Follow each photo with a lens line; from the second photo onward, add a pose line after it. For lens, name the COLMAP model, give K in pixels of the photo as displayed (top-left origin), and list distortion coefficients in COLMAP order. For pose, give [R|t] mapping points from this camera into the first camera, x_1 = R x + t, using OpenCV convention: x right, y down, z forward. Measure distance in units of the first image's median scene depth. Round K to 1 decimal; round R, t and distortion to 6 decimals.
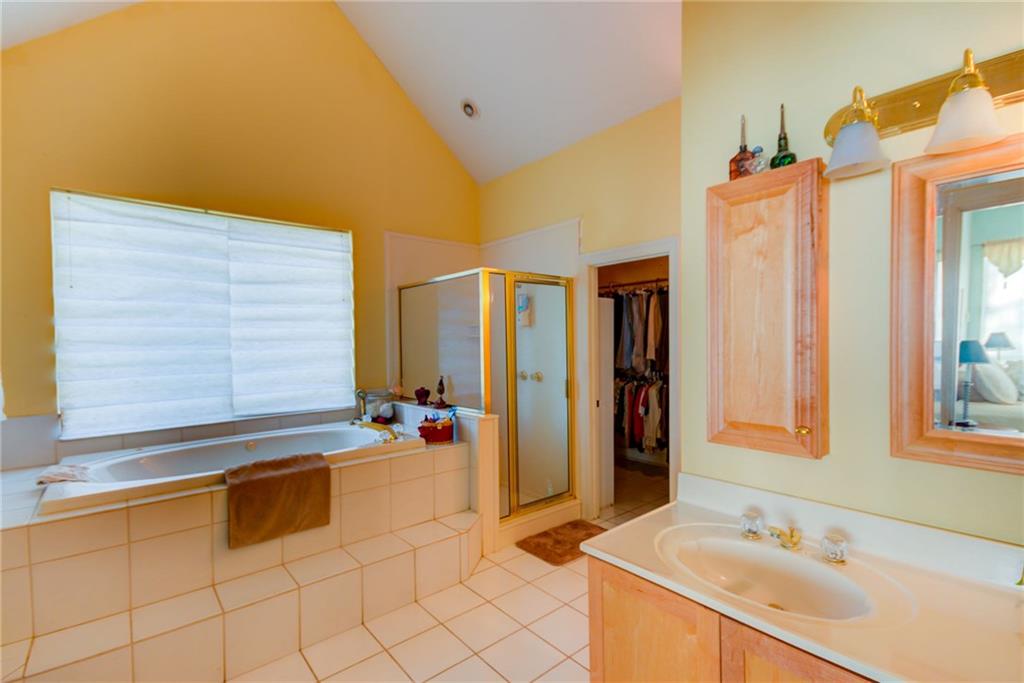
lens RADIAL K [[470.4, 0, 512.7], [0, 470.4, 345.0], [0, 0, 1]] dist [0.004676, 0.000462]
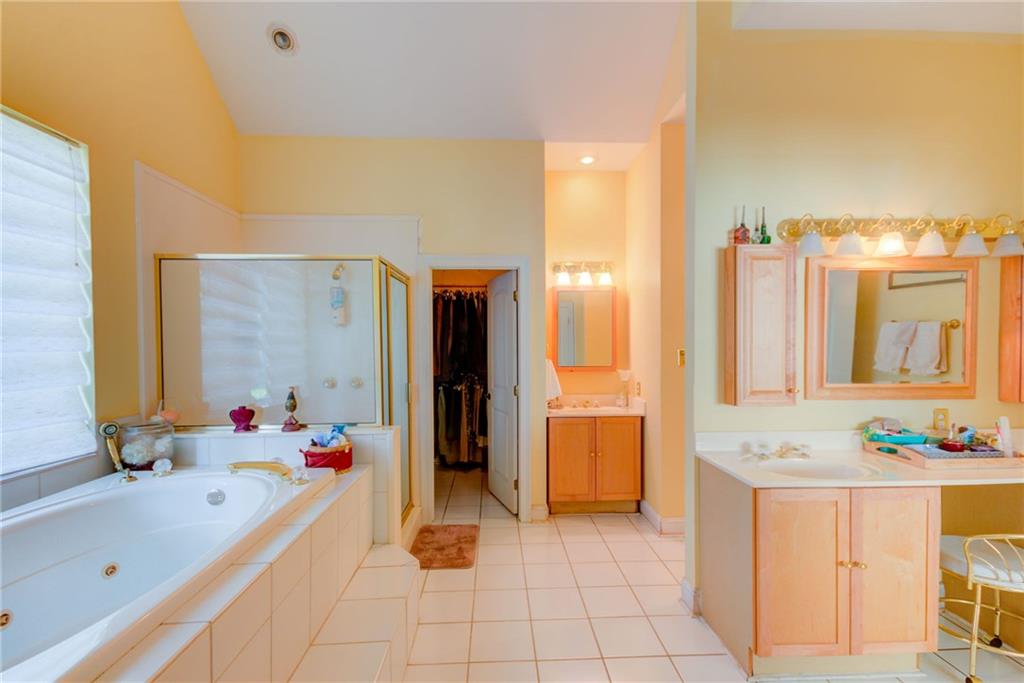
lens RADIAL K [[470.4, 0, 513.3], [0, 470.4, 347.8], [0, 0, 1]] dist [0.004676, 0.000462]
pose [[0.603642, 0.002565, 0.797252, -0.515154], [0.002201, 0.999986, -0.004884, 0.007339], [-0.797253, 0.004704, 0.603627, 0.256934]]
